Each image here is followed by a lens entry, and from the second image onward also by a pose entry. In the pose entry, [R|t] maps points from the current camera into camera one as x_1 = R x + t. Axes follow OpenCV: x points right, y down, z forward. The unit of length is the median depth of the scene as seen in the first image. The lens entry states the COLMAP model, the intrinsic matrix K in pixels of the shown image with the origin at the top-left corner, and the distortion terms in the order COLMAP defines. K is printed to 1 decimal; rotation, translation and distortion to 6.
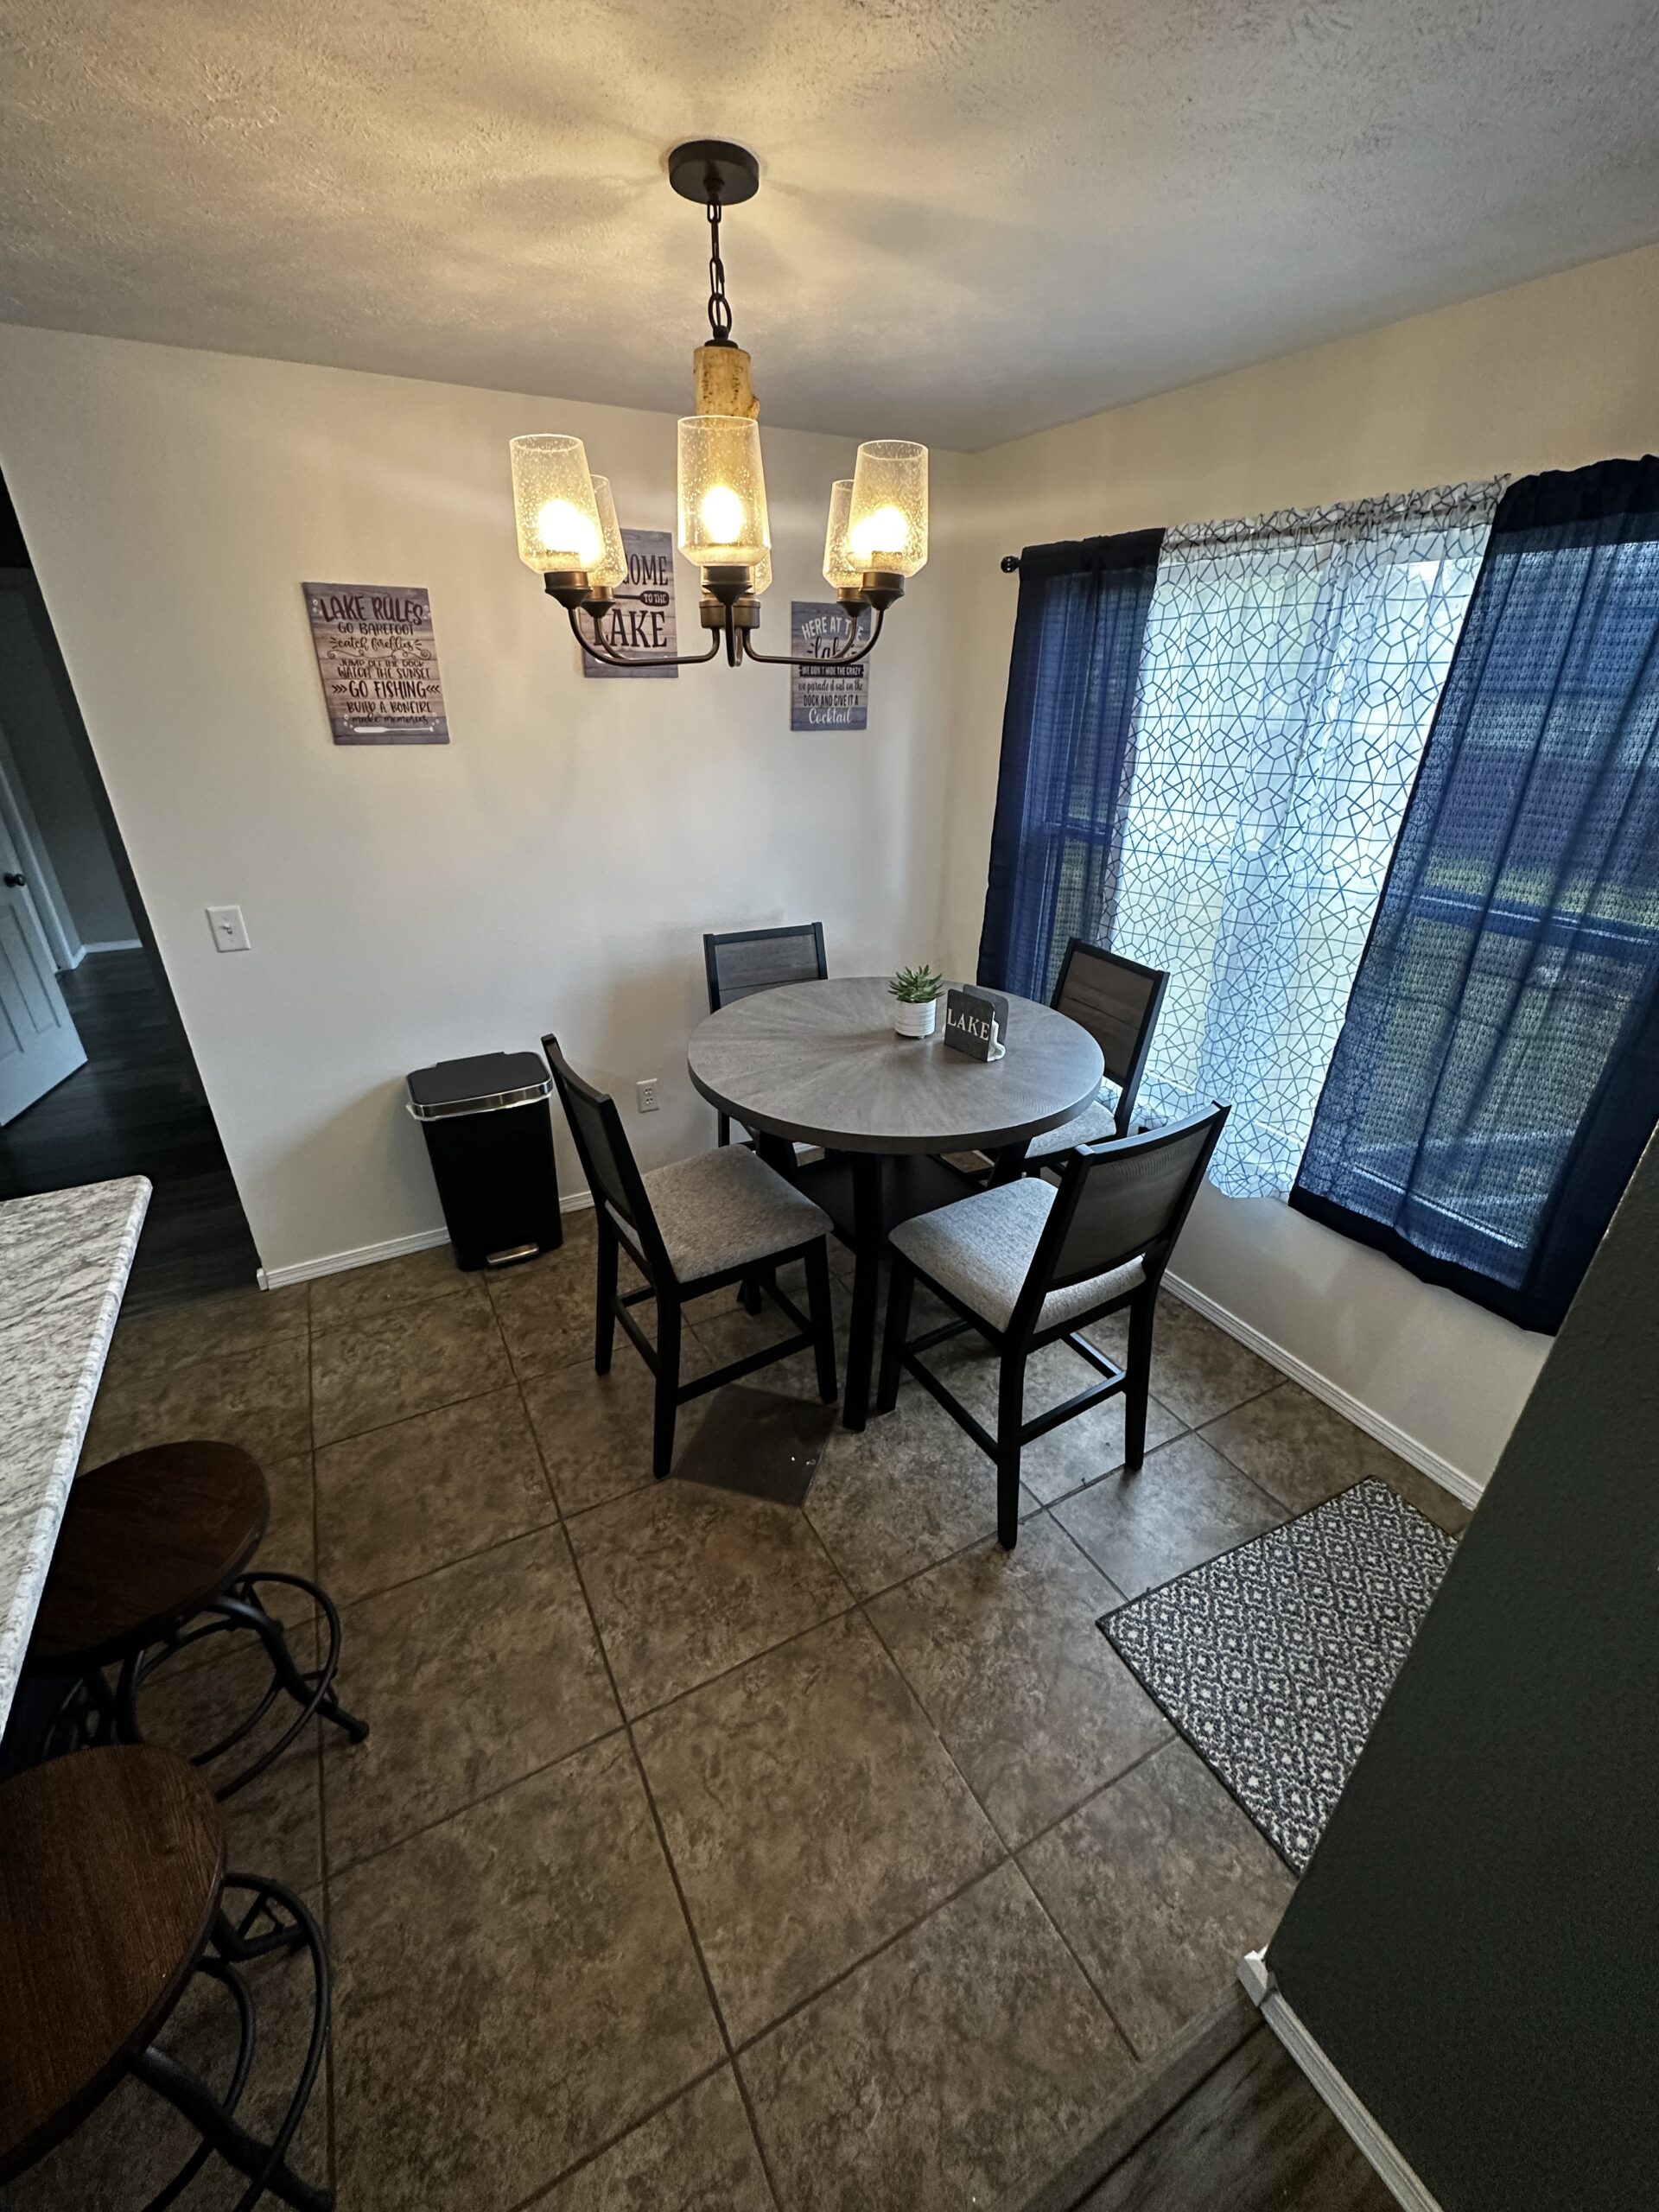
lens RADIAL K [[876.3, 0, 819.5], [0, 876.3, 1094.3], [0, 0, 1]] dist [-0.003173, -0.000807]
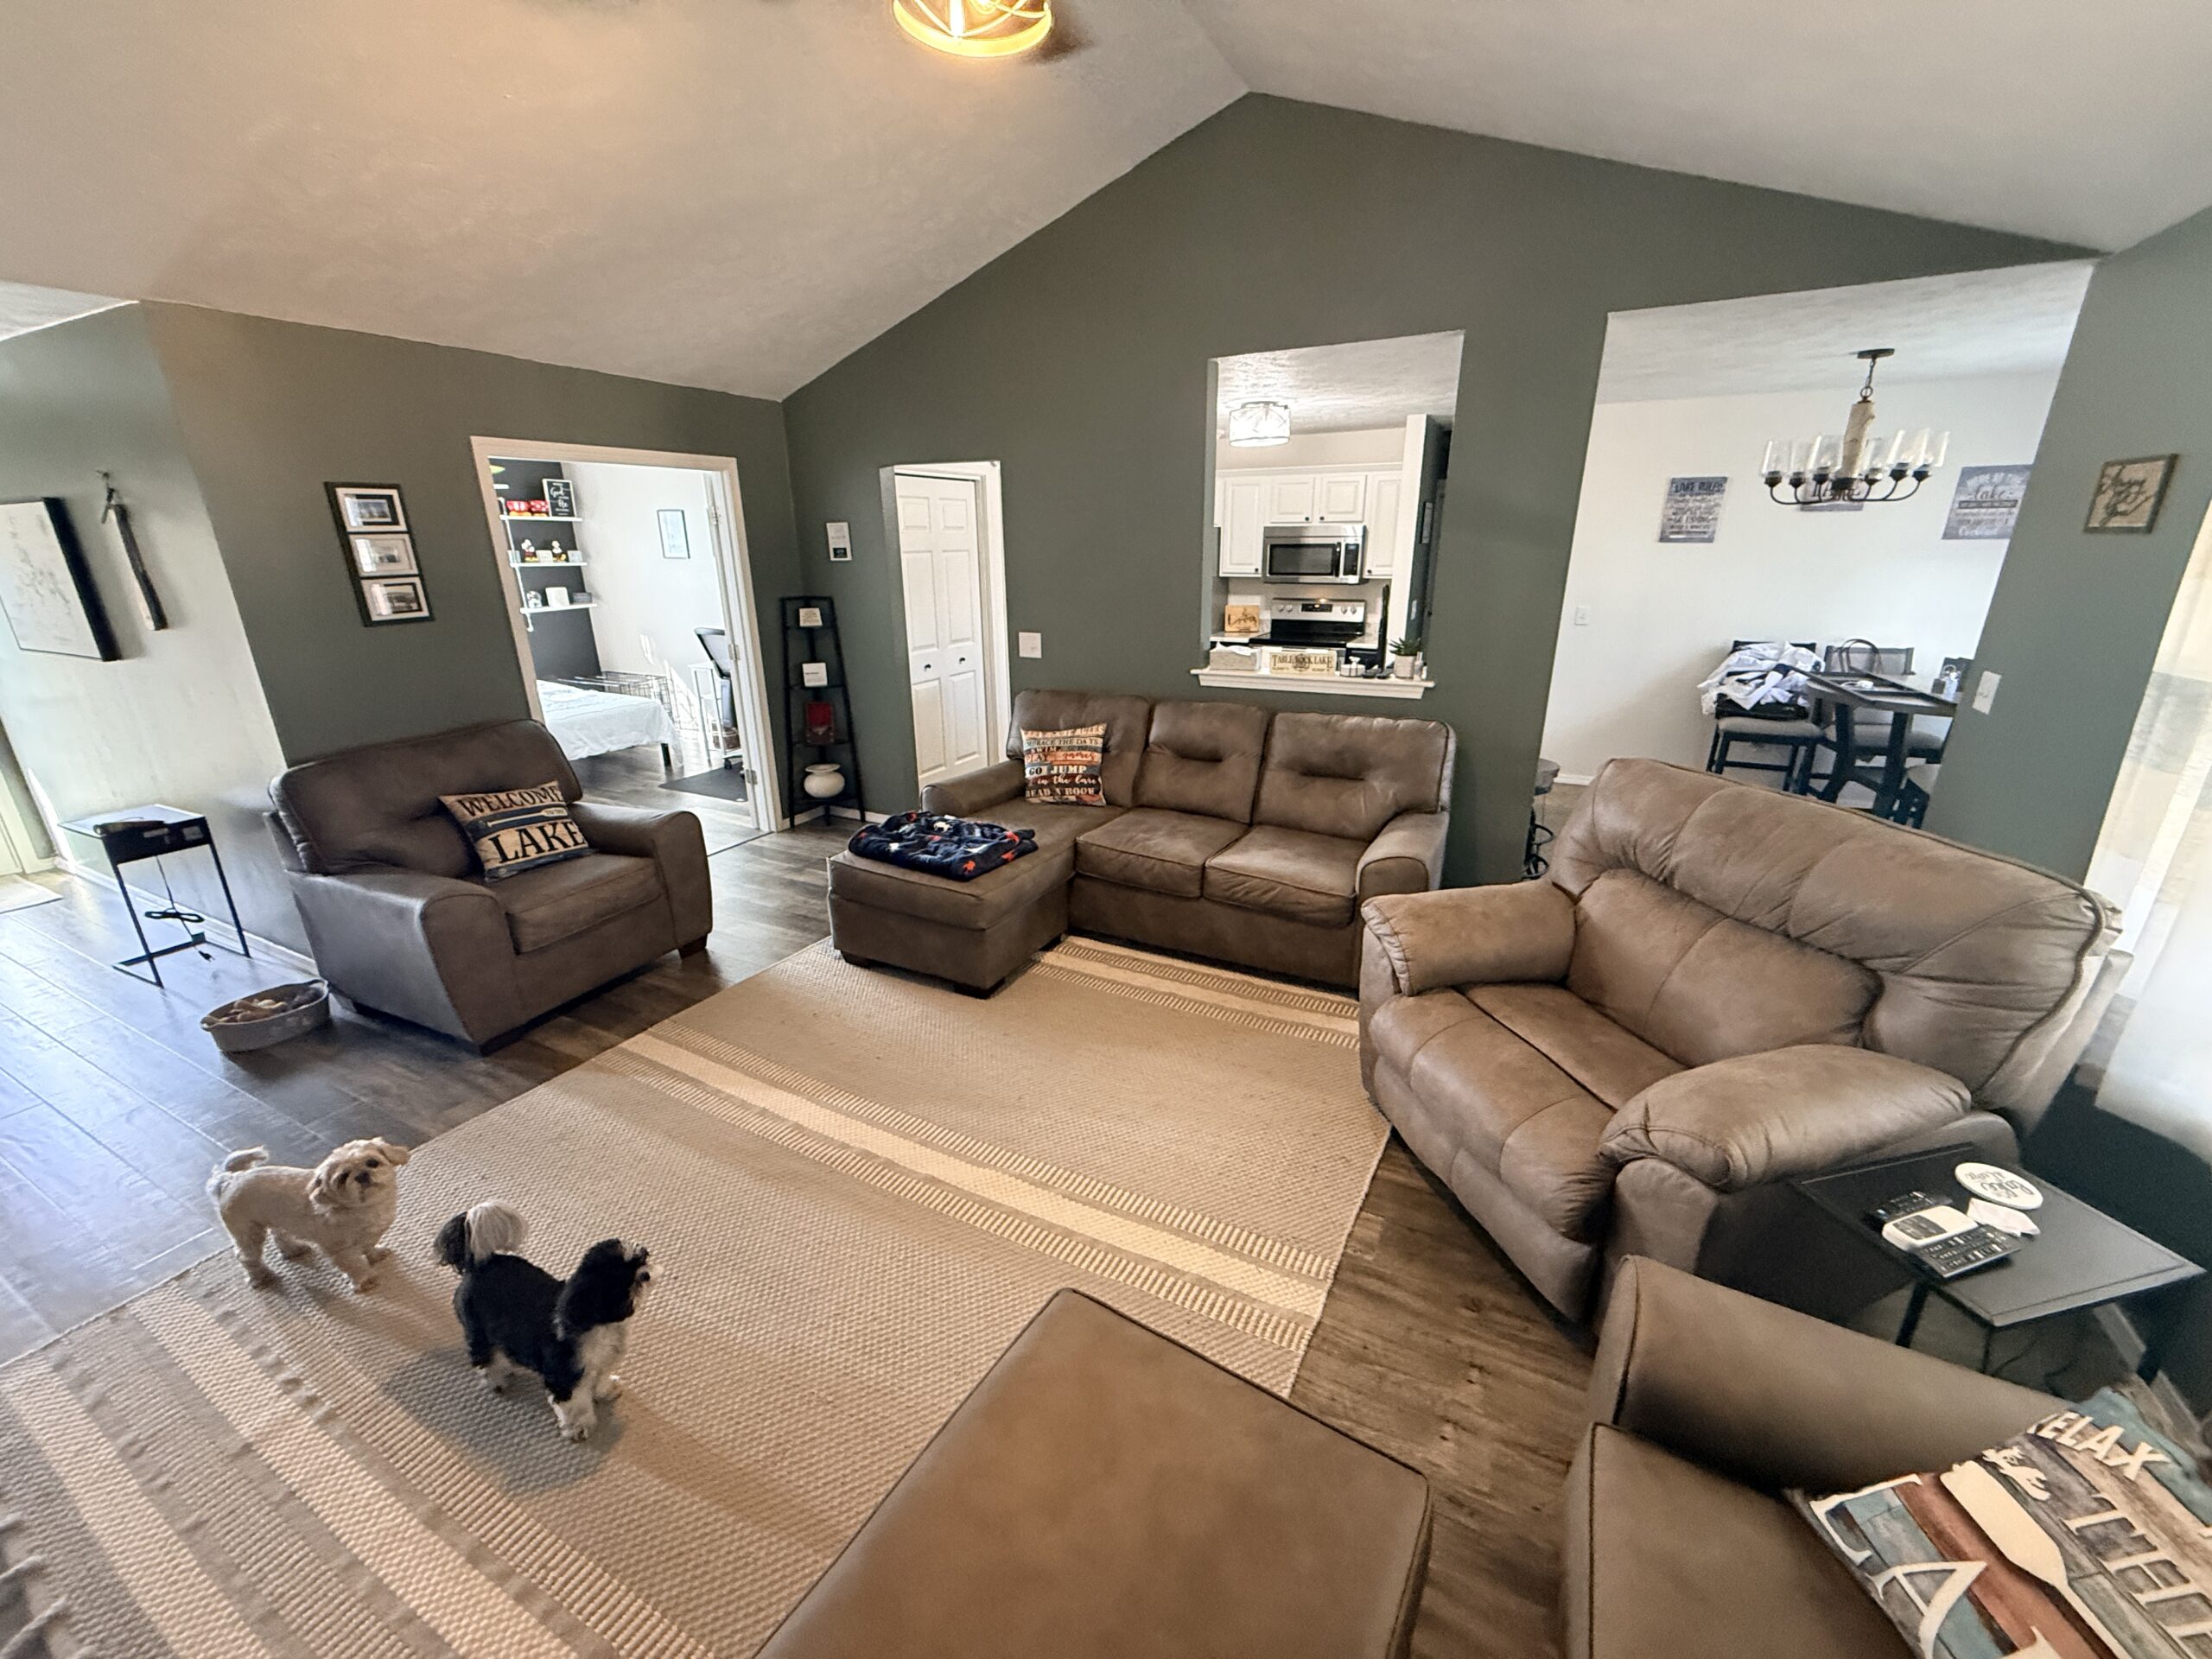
lens RADIAL K [[878.0, 0, 1095.1], [0, 878.0, 836.3], [0, 0, 1]] dist [-0.001282, 0.000532]
pose [[0.568054, 0.256987, -0.781839, 0.629988], [-0.338489, 0.938881, 0.062673, 0.703409], [0.750160, 0.229042, 0.620322, -1.413763]]
